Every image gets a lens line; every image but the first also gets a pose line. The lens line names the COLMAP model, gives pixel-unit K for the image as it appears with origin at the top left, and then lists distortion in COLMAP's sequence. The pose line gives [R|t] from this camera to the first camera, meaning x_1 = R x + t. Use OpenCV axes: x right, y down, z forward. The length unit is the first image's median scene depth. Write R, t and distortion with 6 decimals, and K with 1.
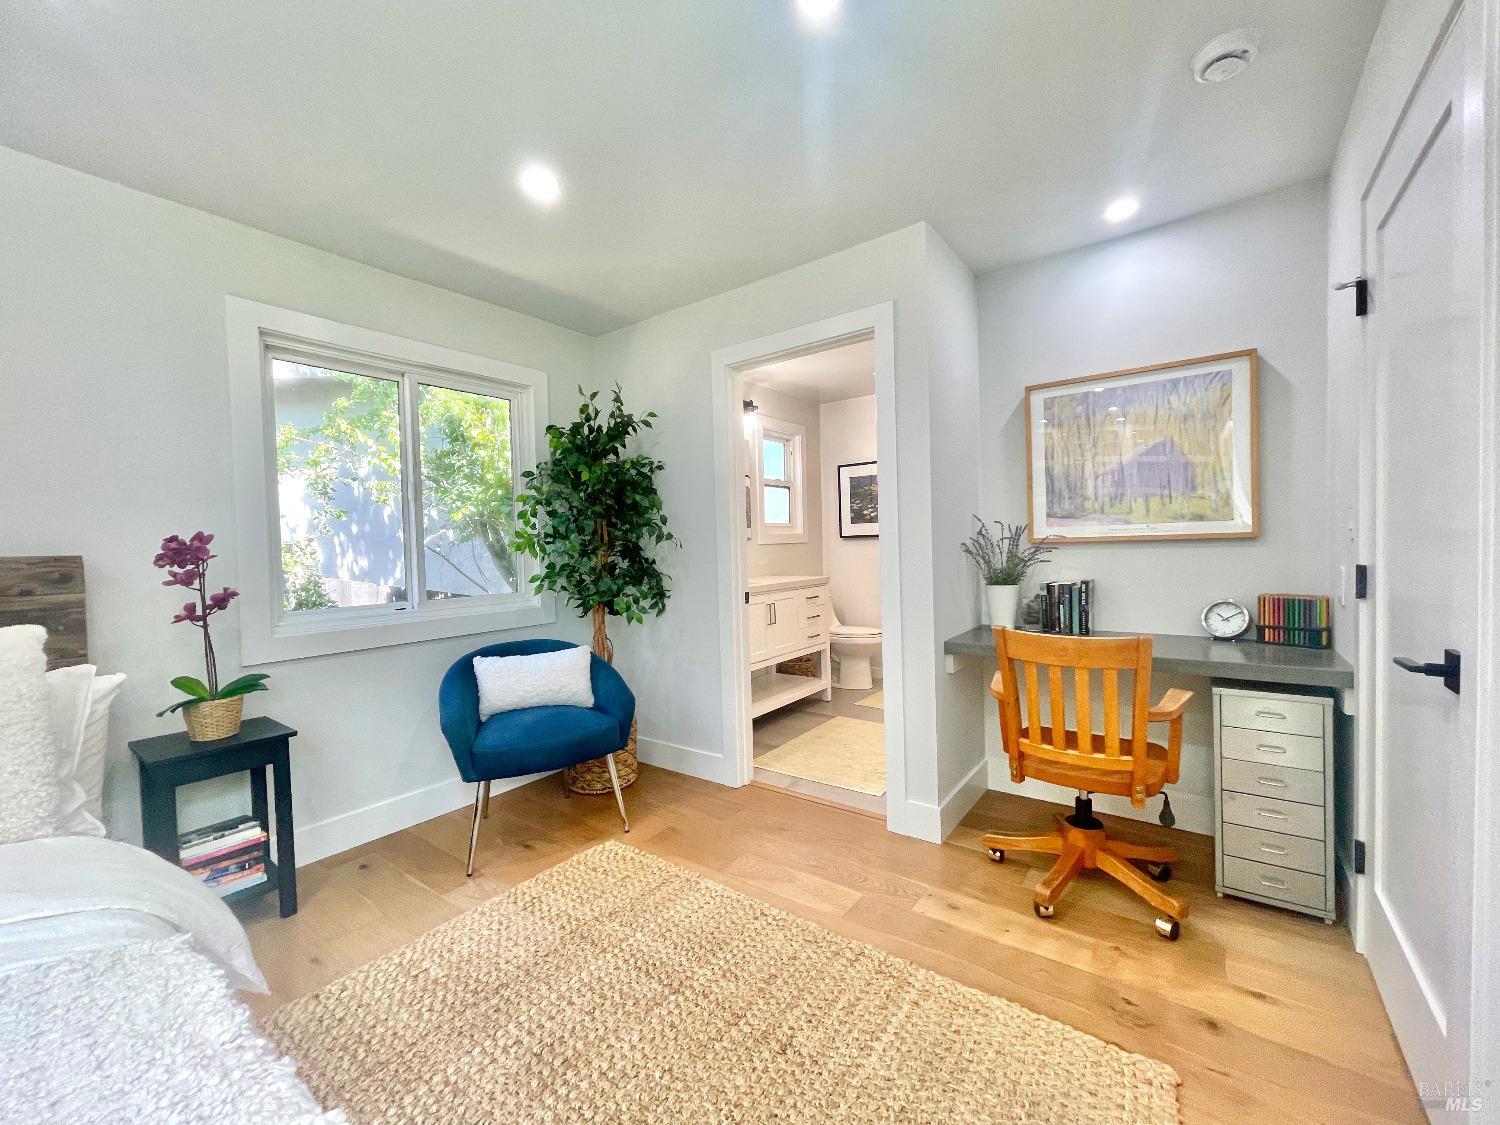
lens RADIAL K [[603.1, 0, 756.2], [0, 603.1, 559.5], [0, 0, 1]] dist [-0.000331, -0.000354]
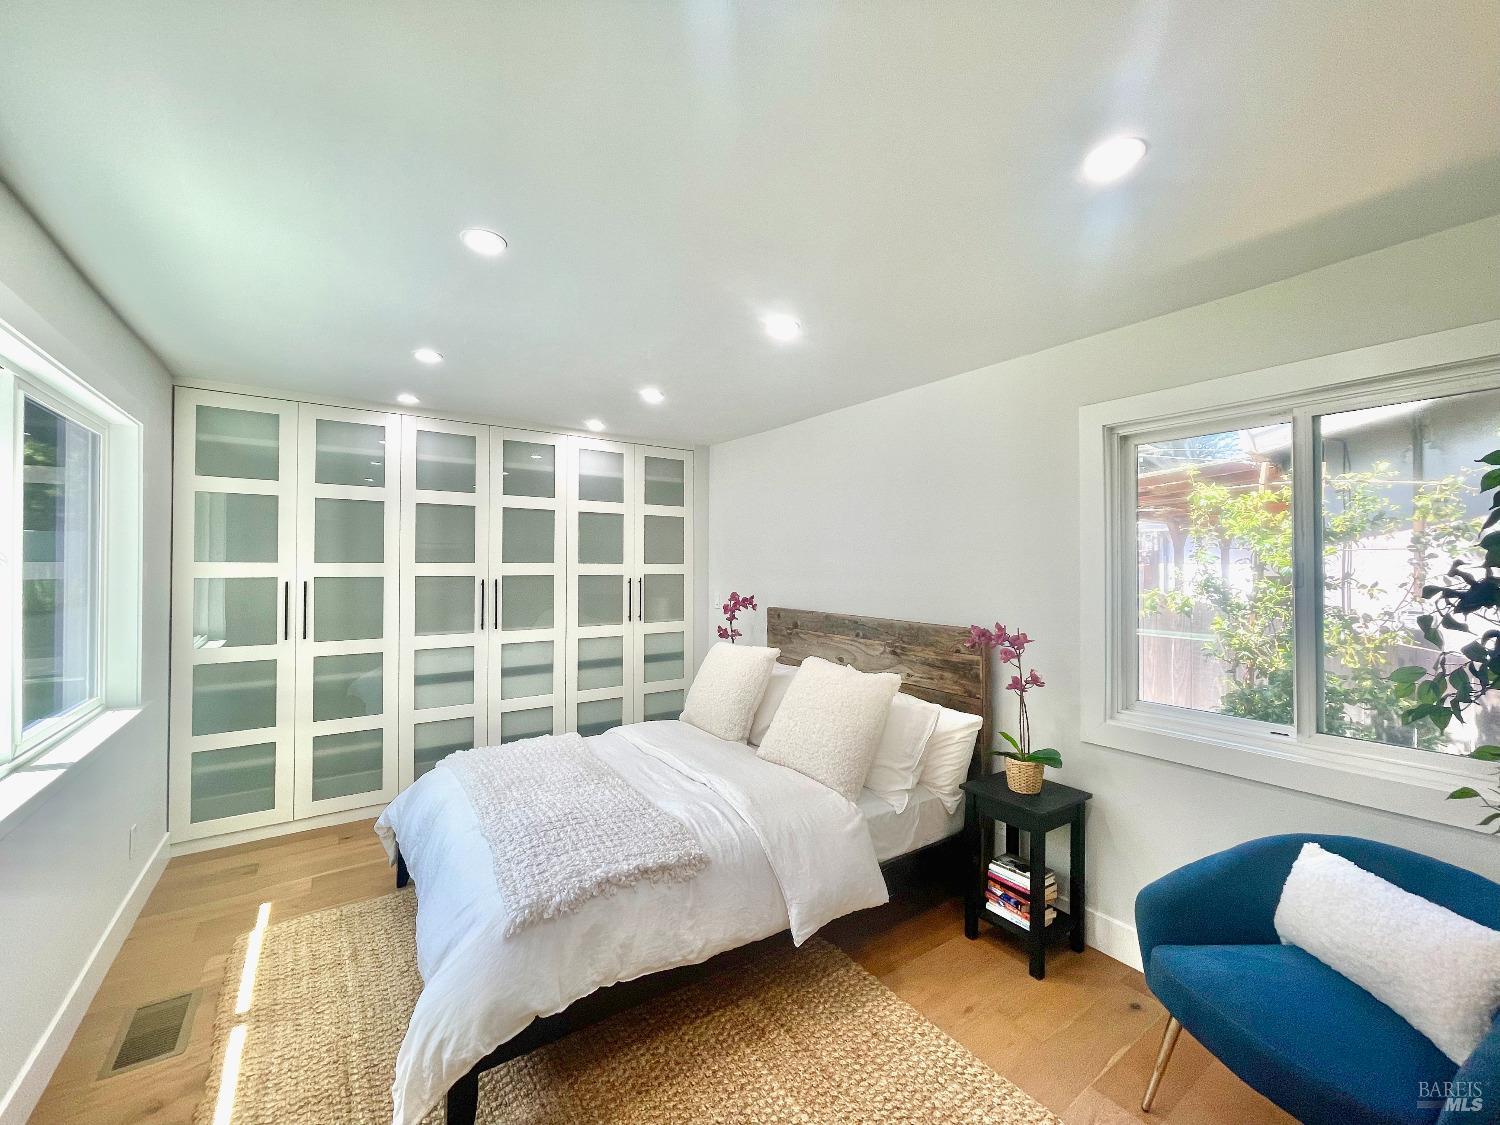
lens RADIAL K [[609.7, 0, 752.7], [0, 609.7, 558.3], [0, 0, 1]] dist [0.000468, 0.000678]
pose [[-0.310892, 0.019371, -0.950248, 0.374827], [-0.015768, 0.999550, 0.025534, -0.167037], [0.950314, 0.022922, -0.310447, 0.730994]]
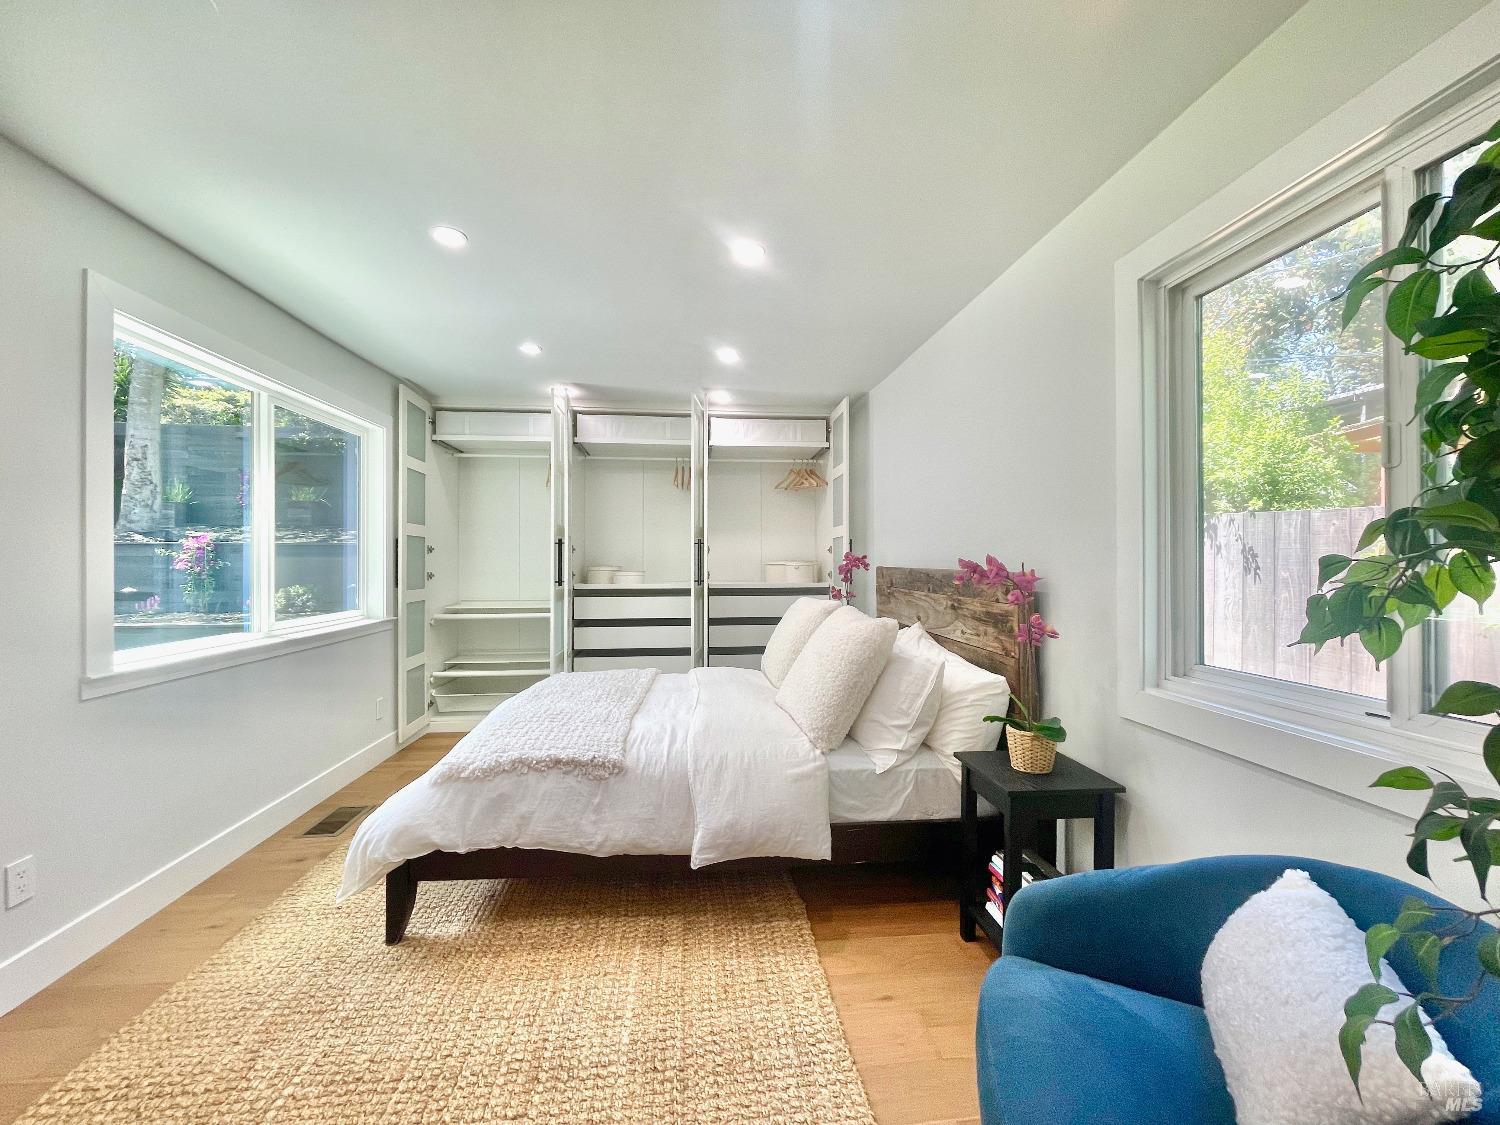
lens RADIAL K [[609.7, 0, 752.7], [0, 609.7, 558.3], [0, 0, 1]] dist [0.000468, 0.000678]
pose [[-0.728066, 0.028553, -0.684912, 0.067344], [0.007080, 0.999392, 0.034138, -0.063141], [0.685470, 0.020005, -0.727826, 1.195271]]
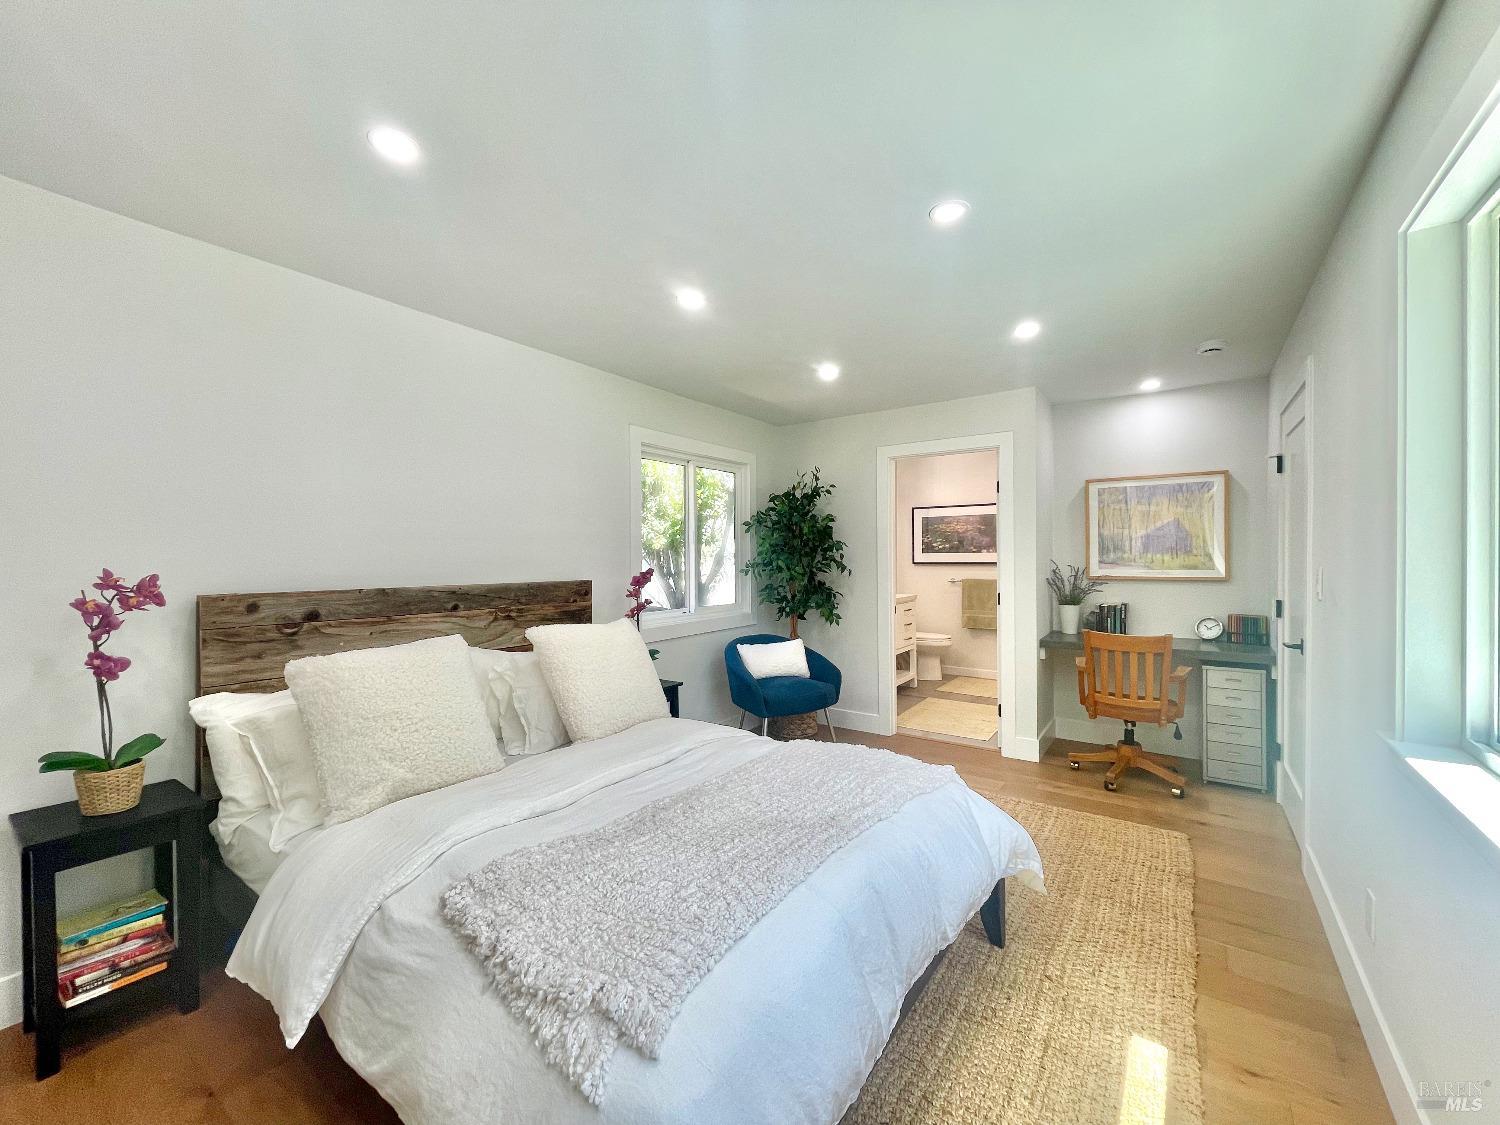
lens RADIAL K [[609.7, 0, 752.7], [0, 609.7, 558.3], [0, 0, 1]] dist [0.000468, 0.000678]
pose [[0.999455, 0.021282, 0.025220, -0.531274], [-0.020830, 0.999620, -0.018067, -0.038339], [-0.025595, 0.017532, 0.999519, -0.659460]]
